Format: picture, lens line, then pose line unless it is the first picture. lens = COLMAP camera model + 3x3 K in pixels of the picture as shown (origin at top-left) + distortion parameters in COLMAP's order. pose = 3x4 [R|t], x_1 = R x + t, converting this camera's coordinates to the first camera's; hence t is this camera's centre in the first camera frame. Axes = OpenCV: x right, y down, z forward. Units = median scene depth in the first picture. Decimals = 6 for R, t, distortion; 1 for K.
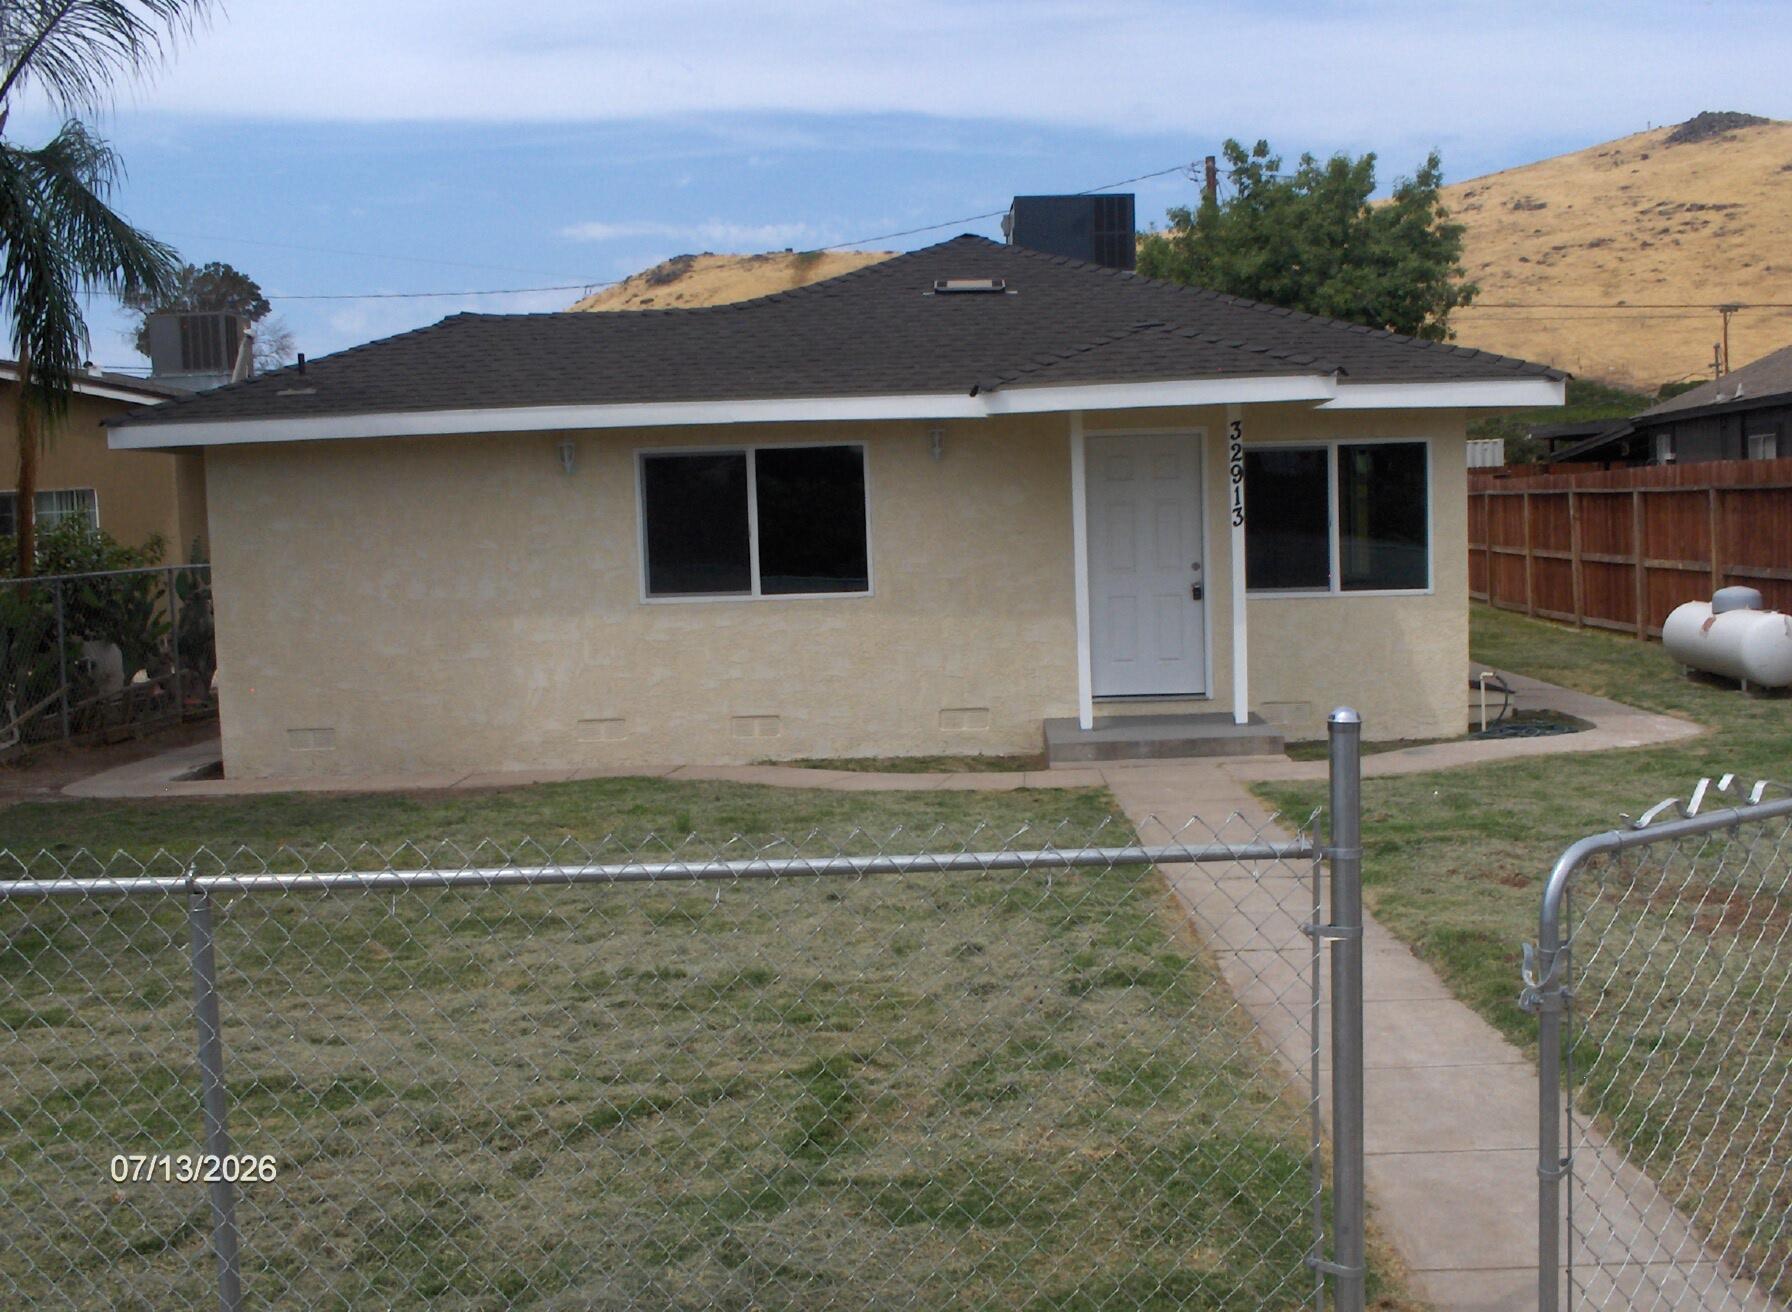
lens RADIAL K [[1955.9, 0, 855.4], [0, 1955.9, 661.3], [0, 0, 1]] dist [-0.058061, 0.038471]
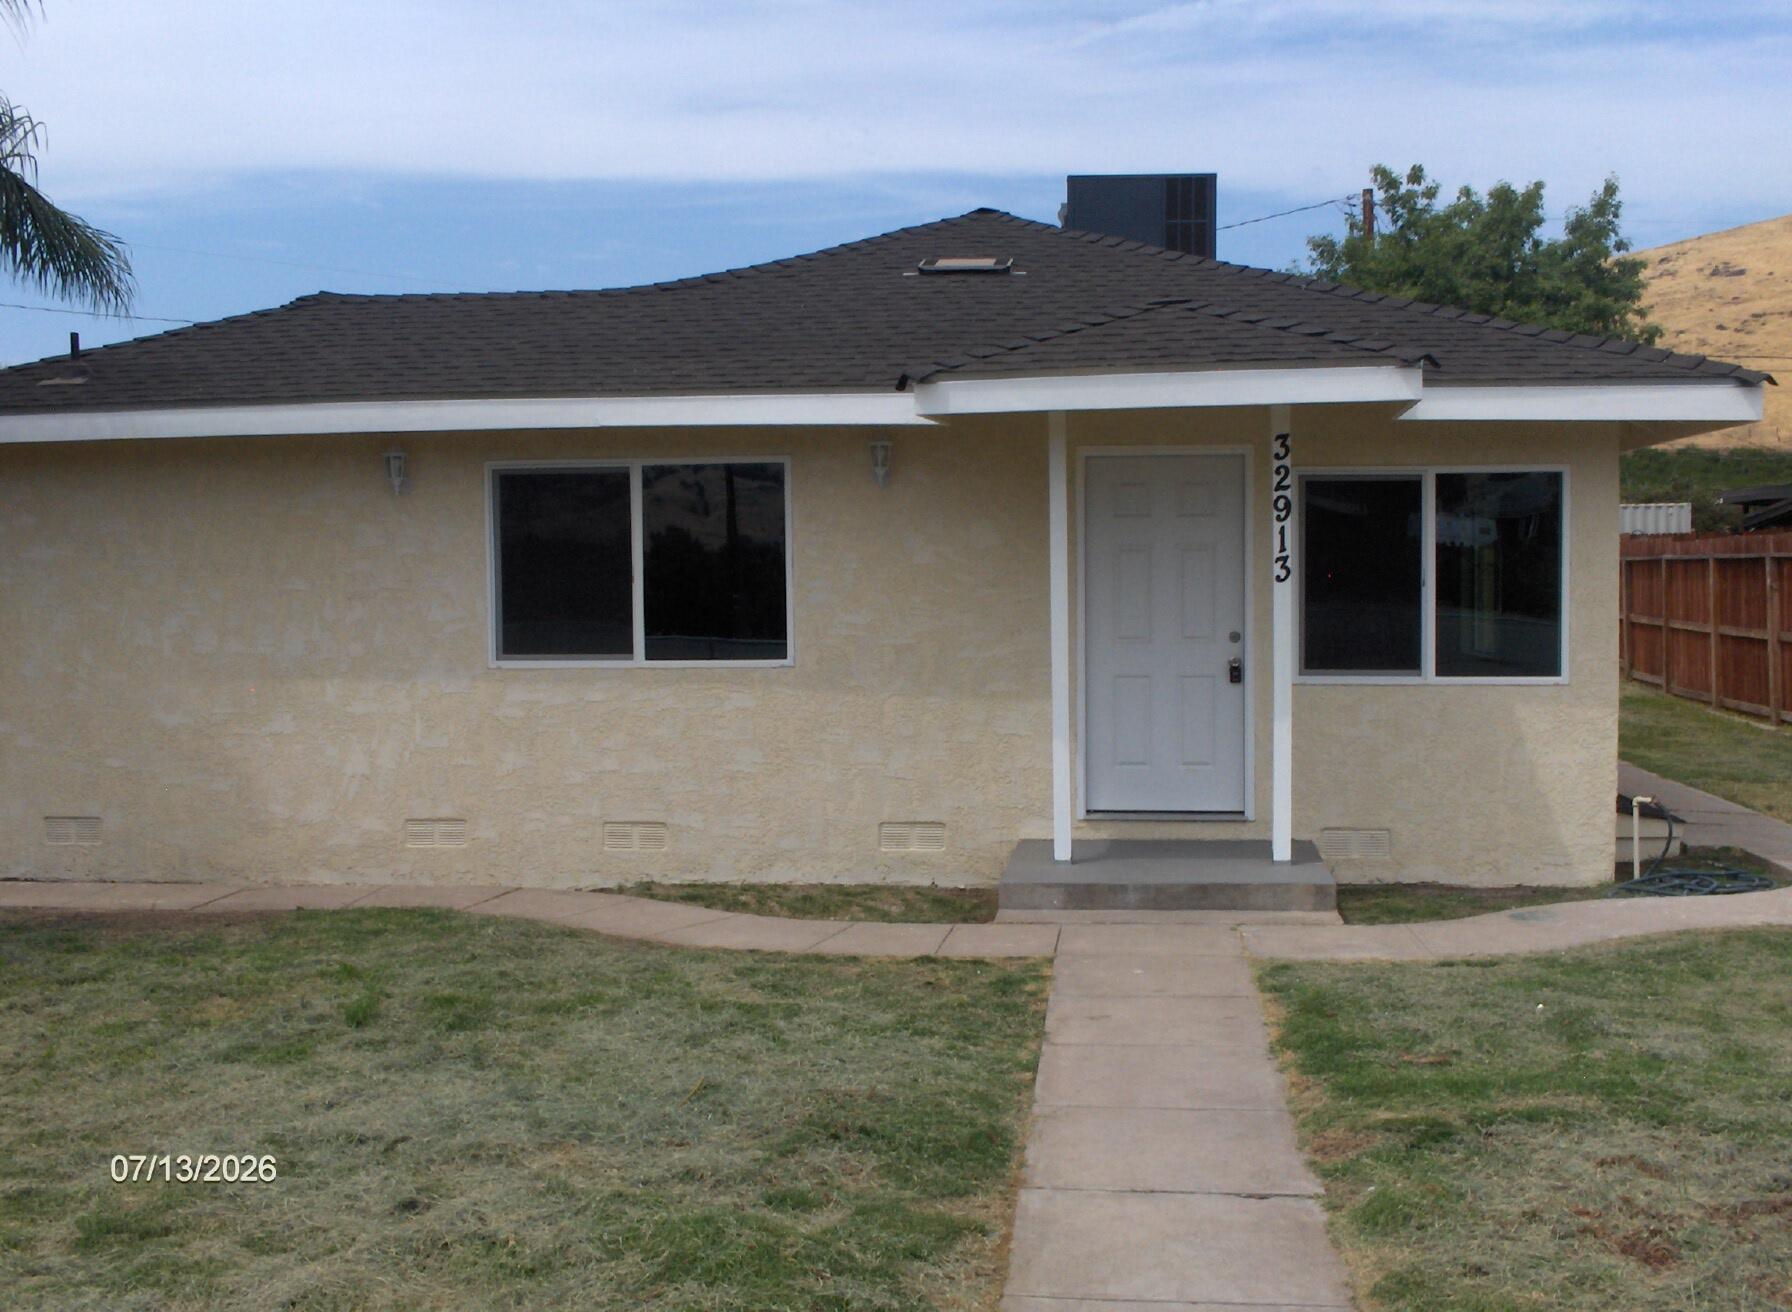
lens RADIAL K [[1955.9, 0, 855.4], [0, 1955.9, 661.3], [0, 0, 1]] dist [-0.058061, 0.038471]
pose [[0.995882, 0.027211, -0.086474, 0.095783], [-0.029759, 0.999156, -0.028319, -0.014685], [0.085631, 0.030776, 0.995851, 0.261627]]
